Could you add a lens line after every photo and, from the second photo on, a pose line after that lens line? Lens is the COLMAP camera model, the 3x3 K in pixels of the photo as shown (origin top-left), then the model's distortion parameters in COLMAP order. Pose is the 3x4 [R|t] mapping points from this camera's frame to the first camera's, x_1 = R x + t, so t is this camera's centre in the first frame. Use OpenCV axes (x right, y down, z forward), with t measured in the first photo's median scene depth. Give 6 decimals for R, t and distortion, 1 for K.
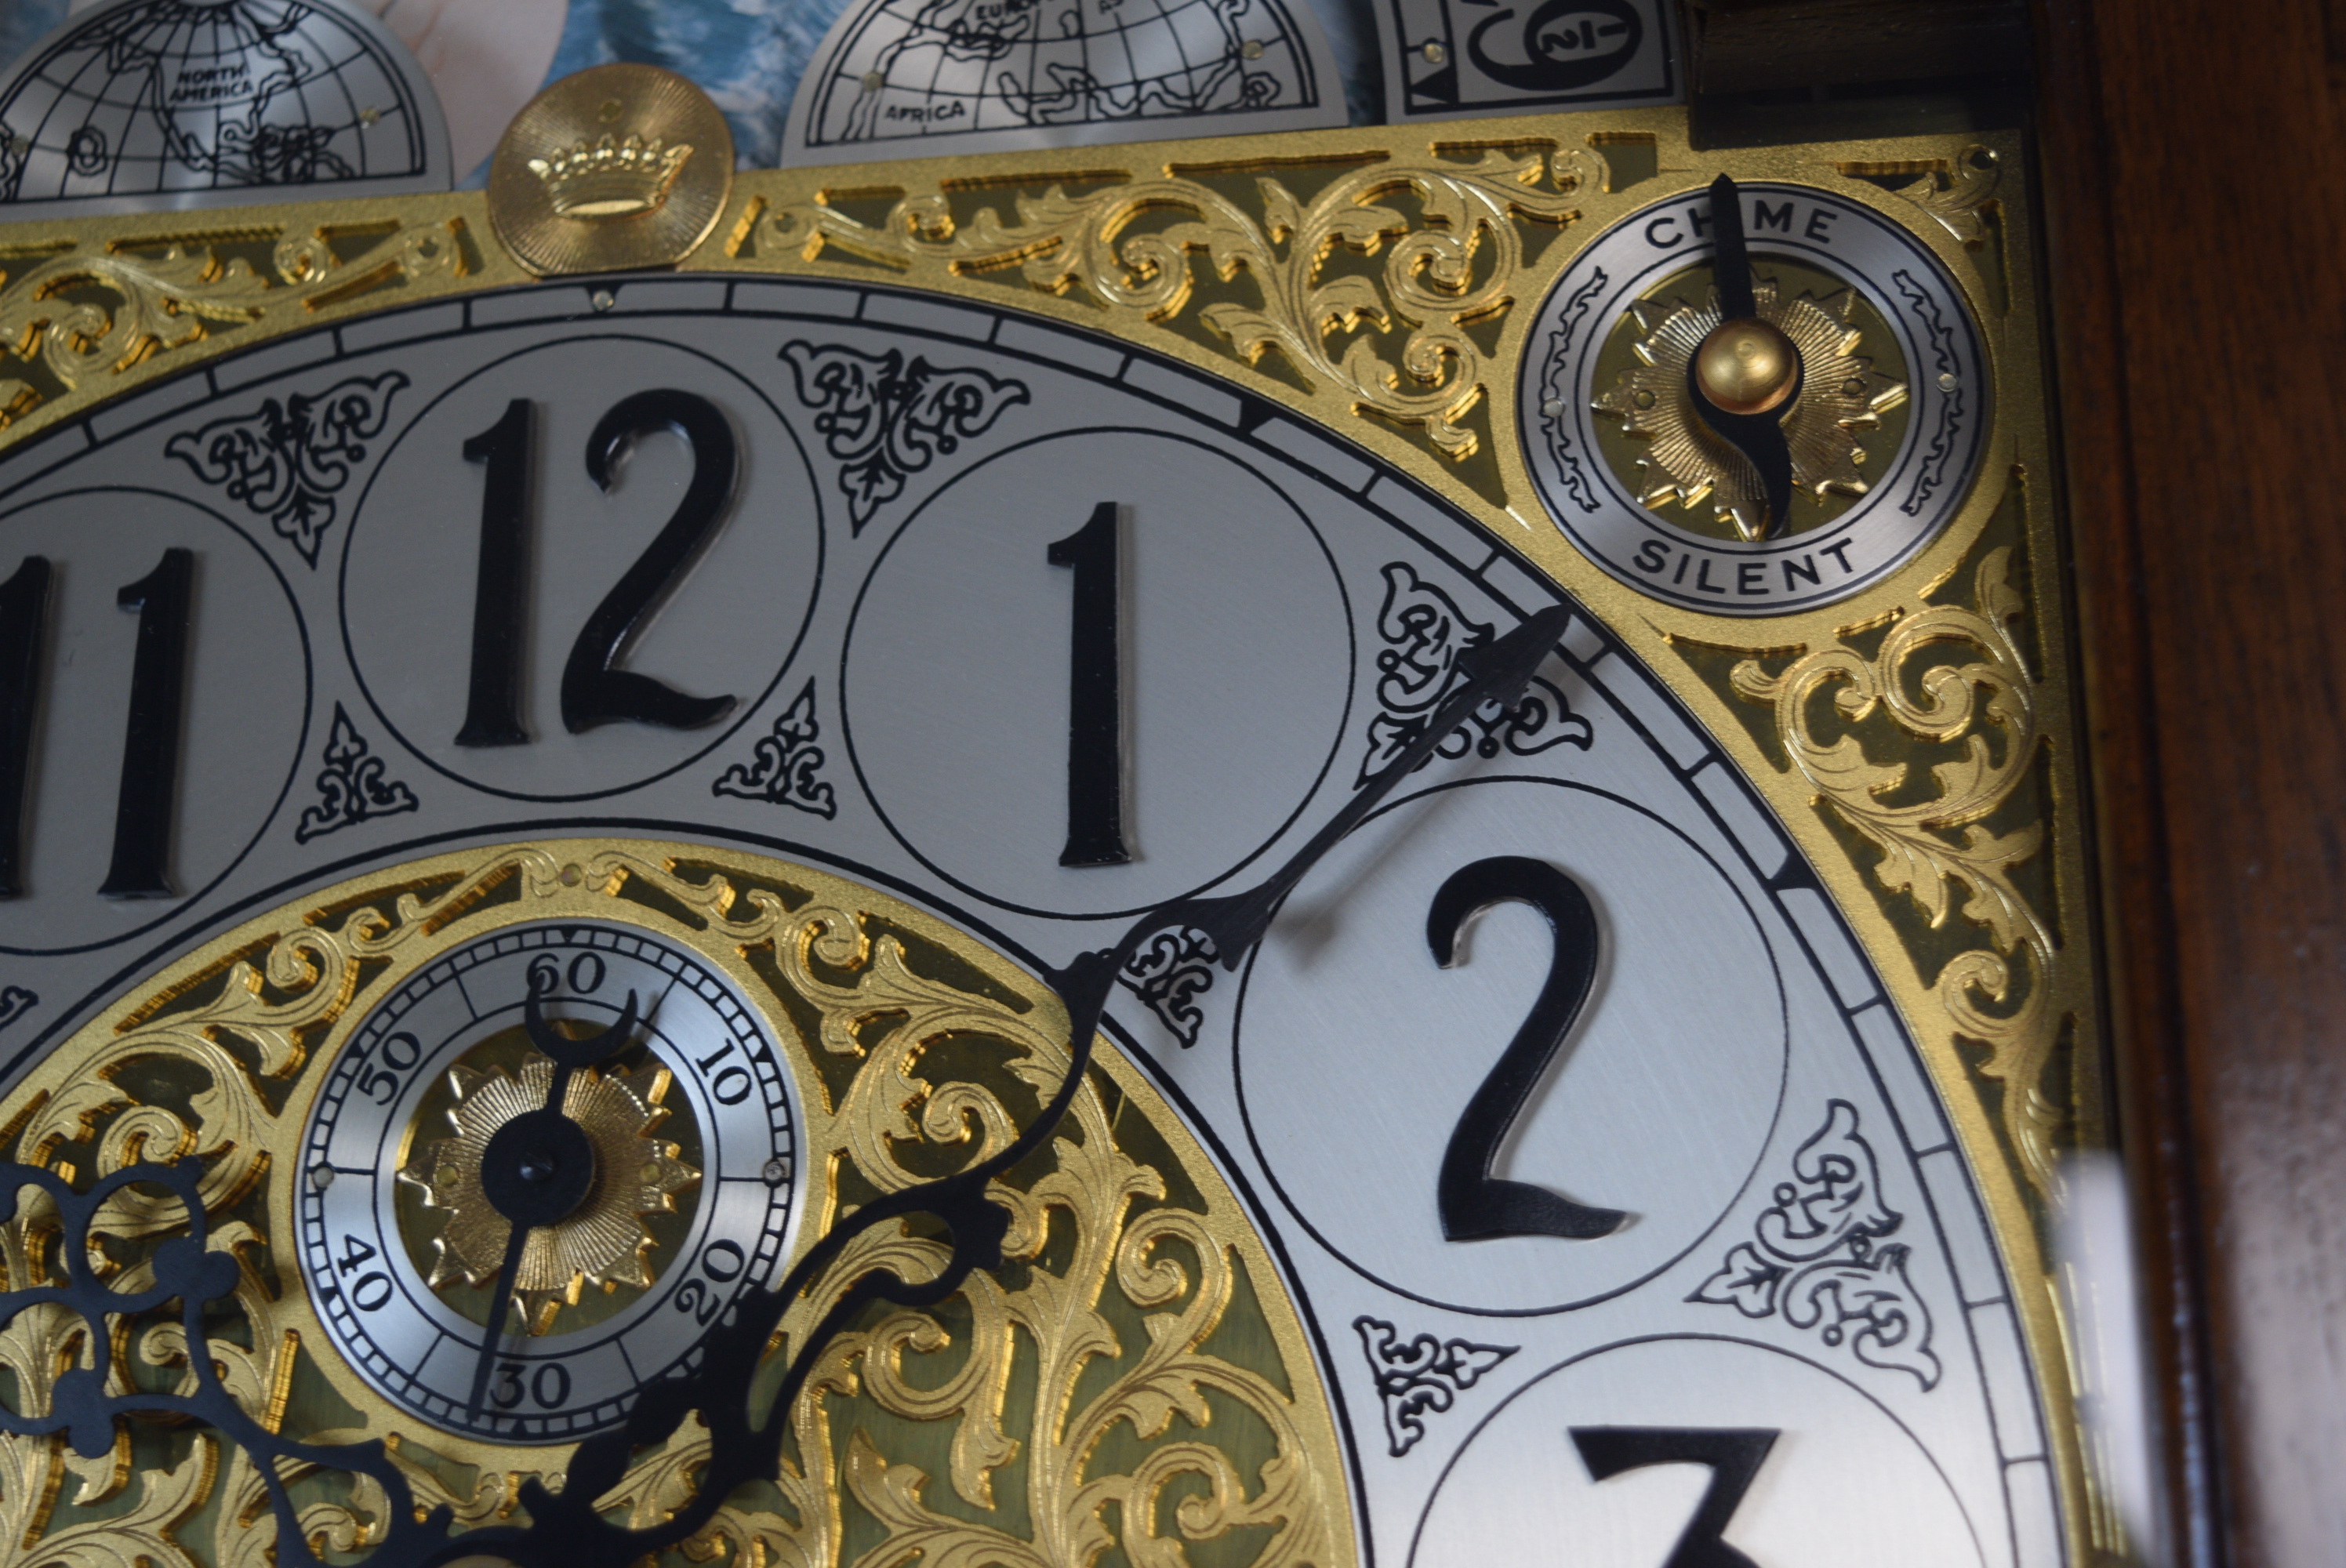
lens RADIAL K [[3307.1, 0, 1169.5], [0, 3307.1, 773.9], [0, 0, 1]] dist [-0.034556, 0.000000]
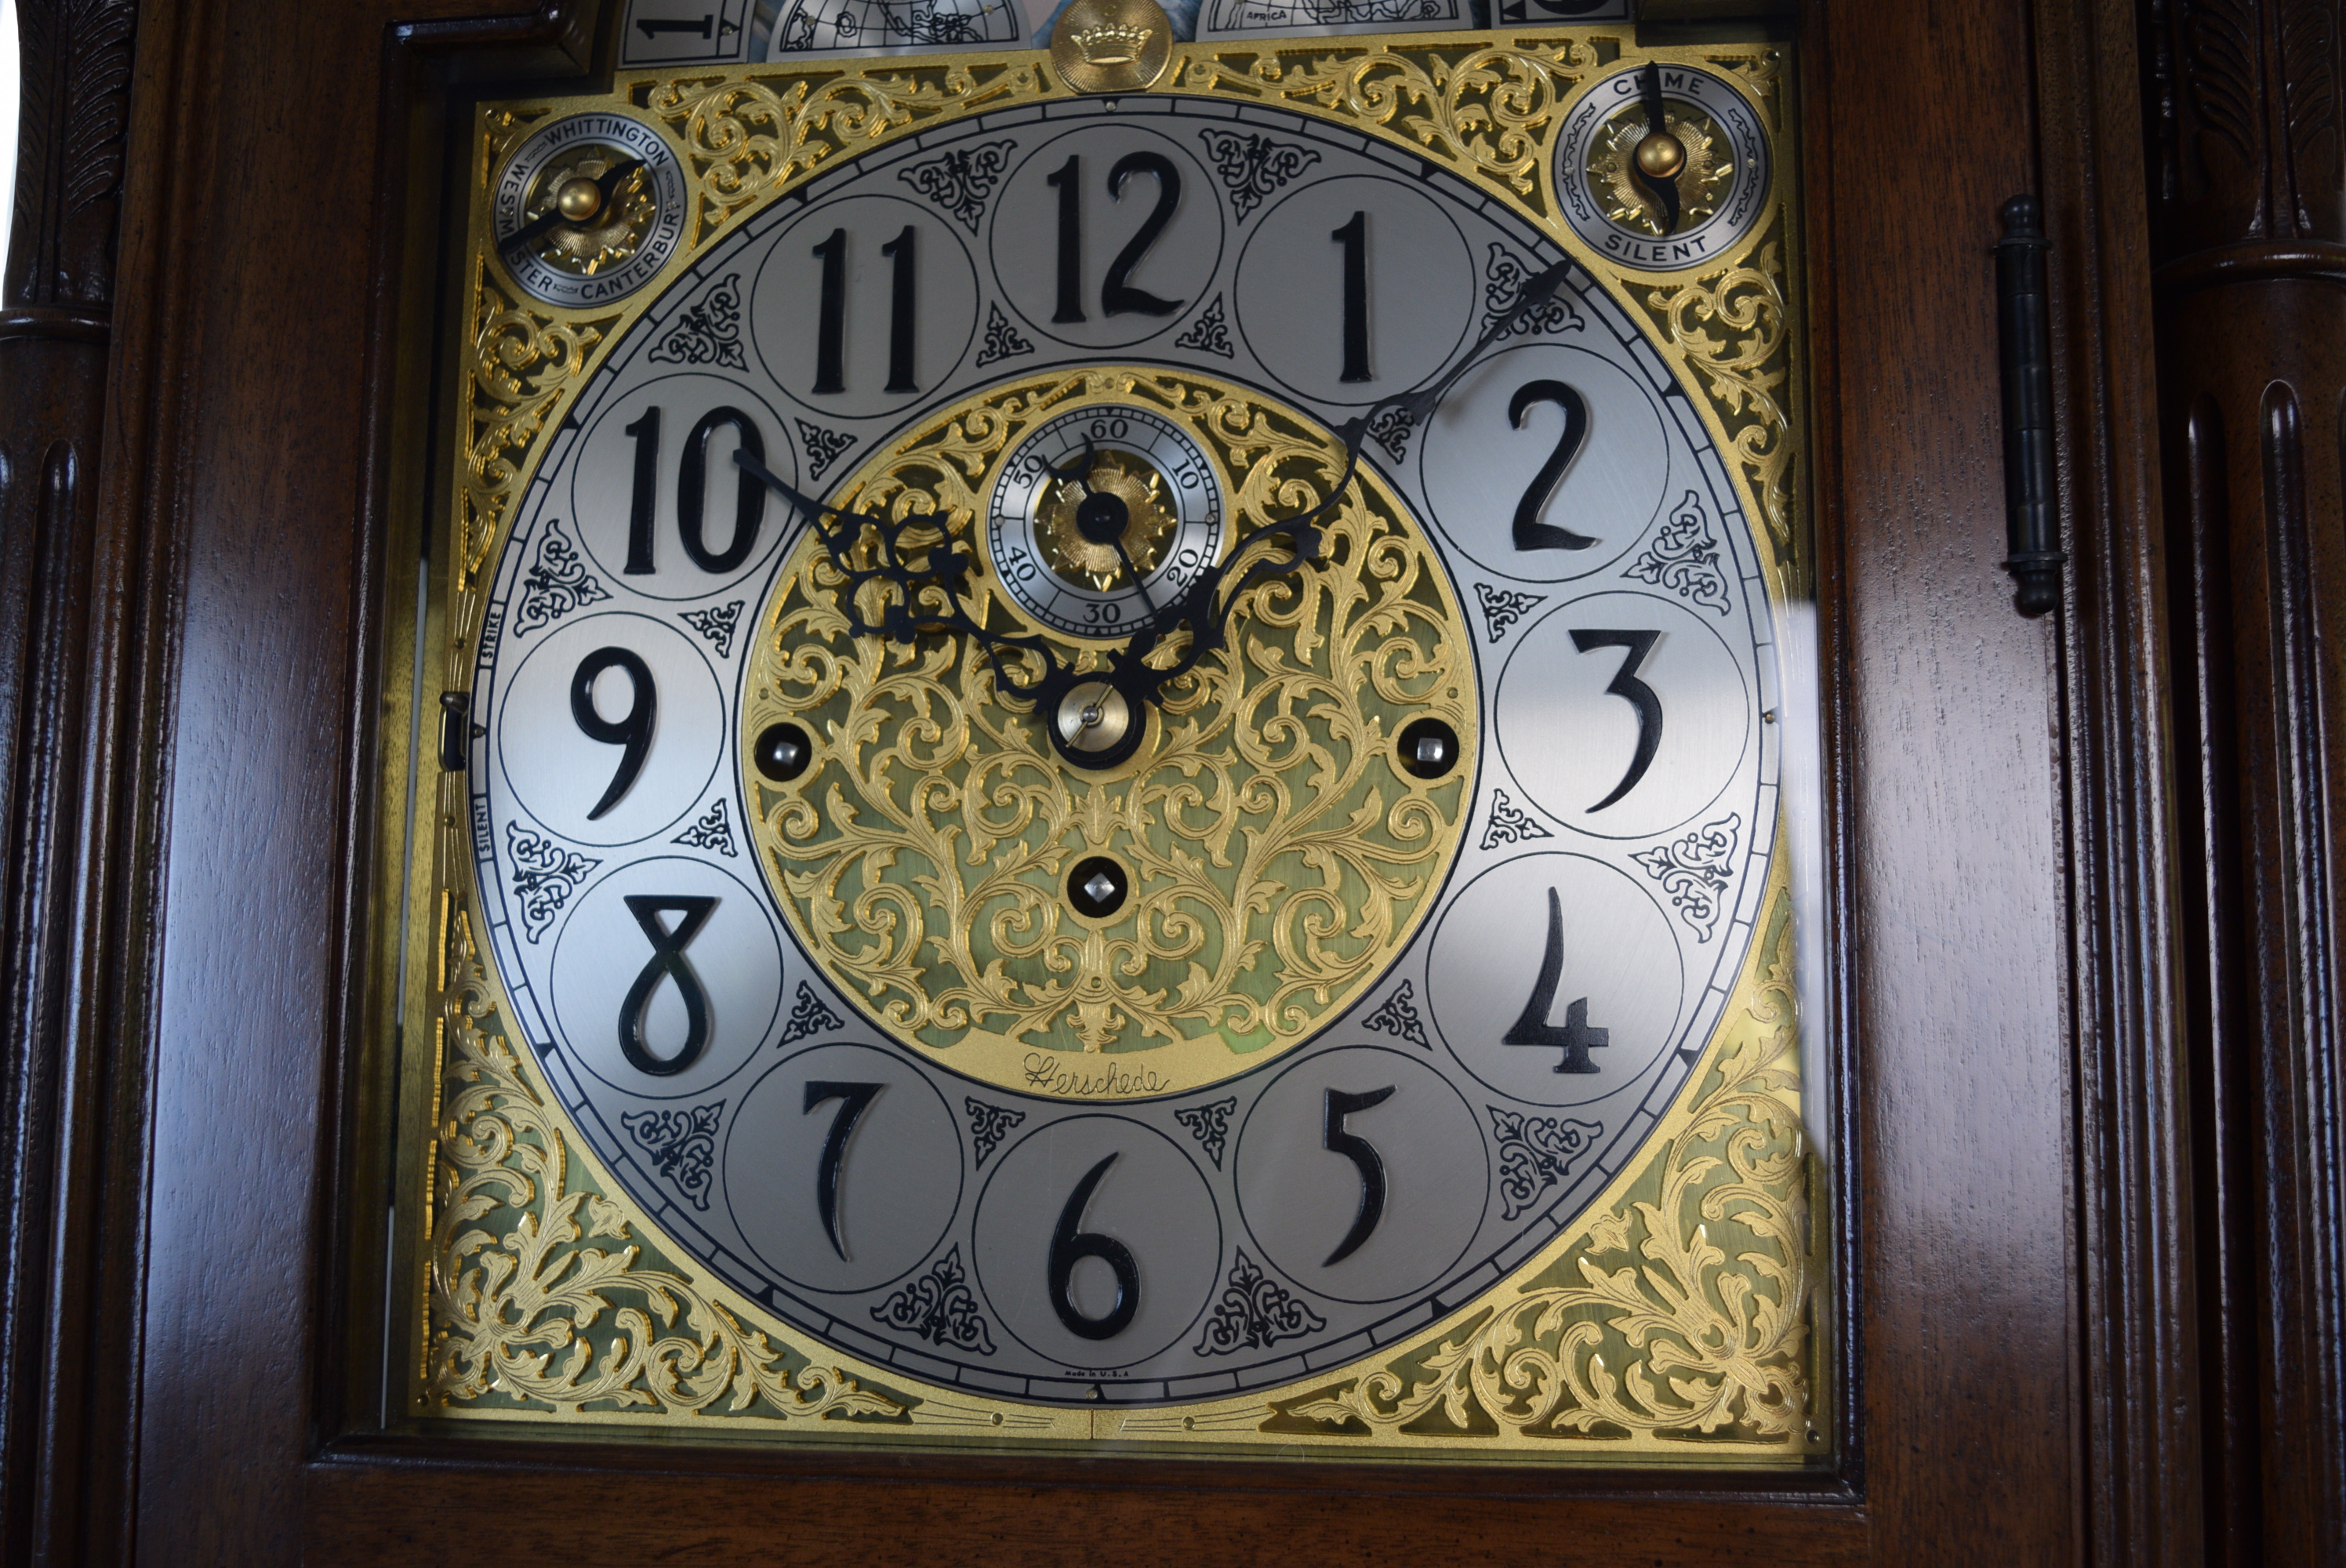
lens RADIAL K [[2400.1, 0, 1173.6], [0, 2400.1, 790.0], [0, 0, 1]] dist [-0.075430, 0.000000]
pose [[0.999726, 0.008274, 0.021893, -0.172095], [-0.012134, 0.983118, 0.182568, 0.005643], [-0.020013, -0.182784, 0.982949, -0.593999]]
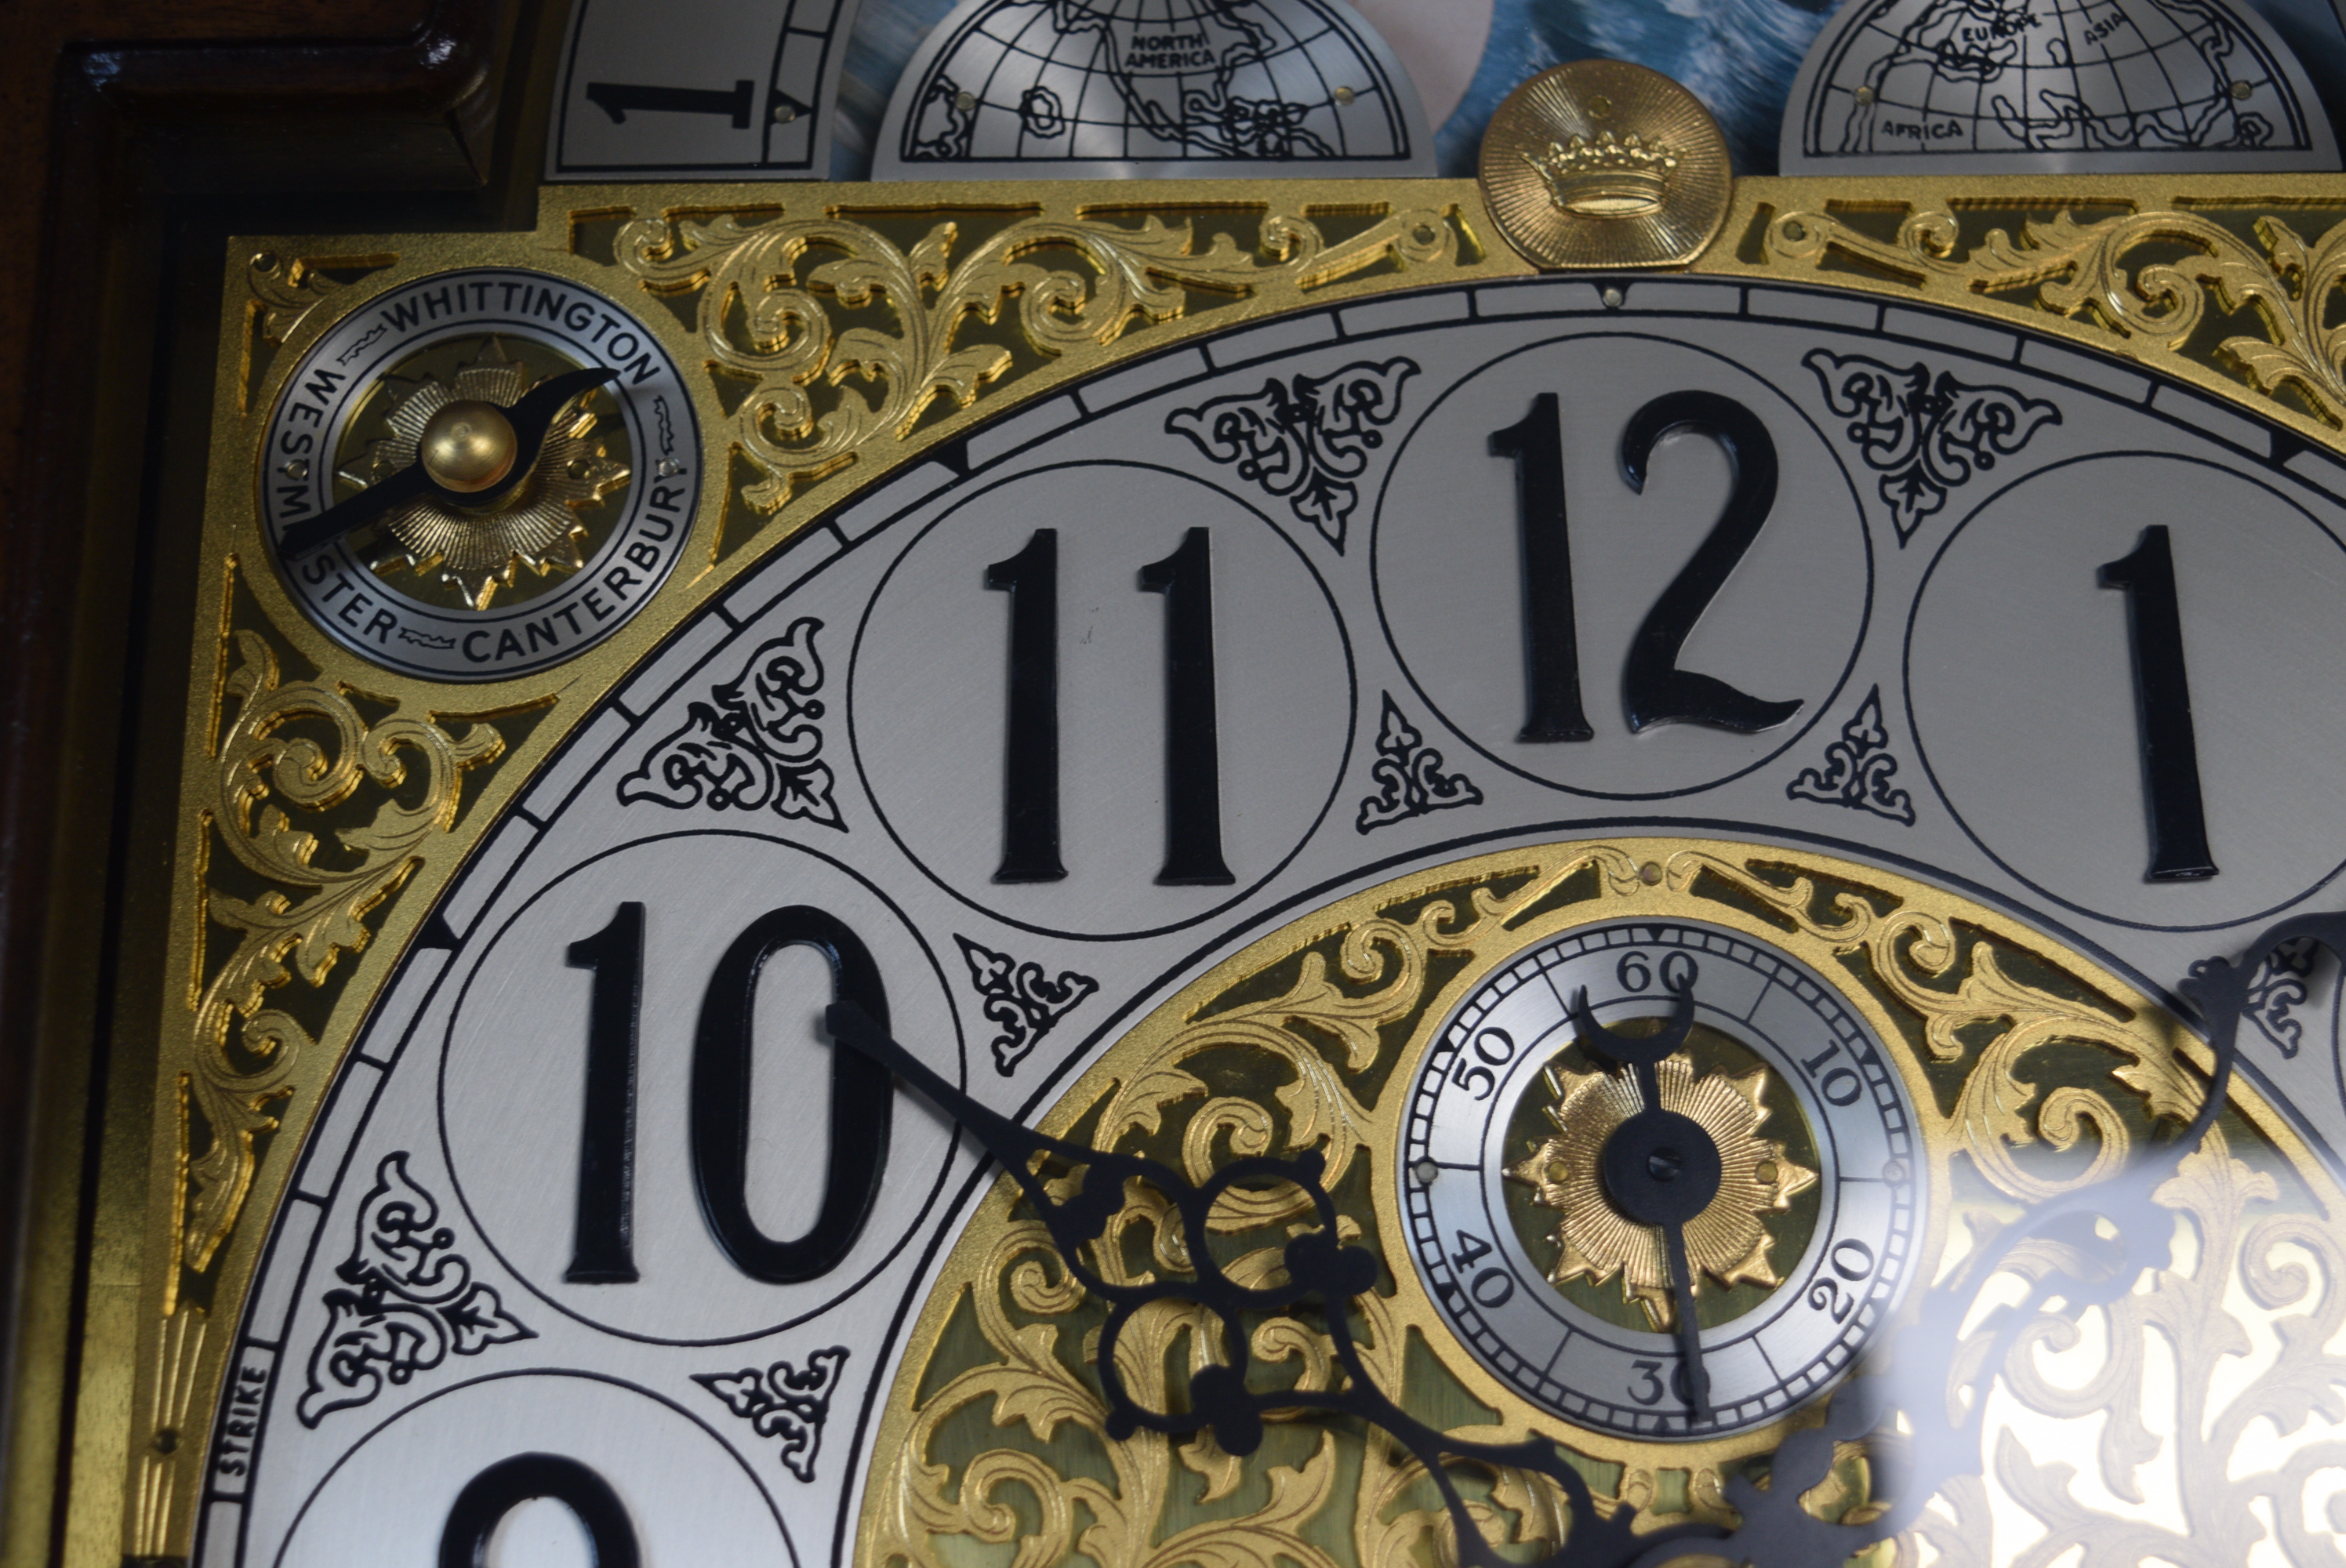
lens RADIAL K [[3307.1, 0, 1170.0], [0, 3307.1, 778.8], [0, 0, 1]] dist [-0.034556, 0.000000]
pose [[0.989141, 0.031218, 0.143618, -0.473099], [-0.032936, 0.999411, 0.009601, -0.003009], [-0.143234, -0.014227, 0.989587, 0.027608]]
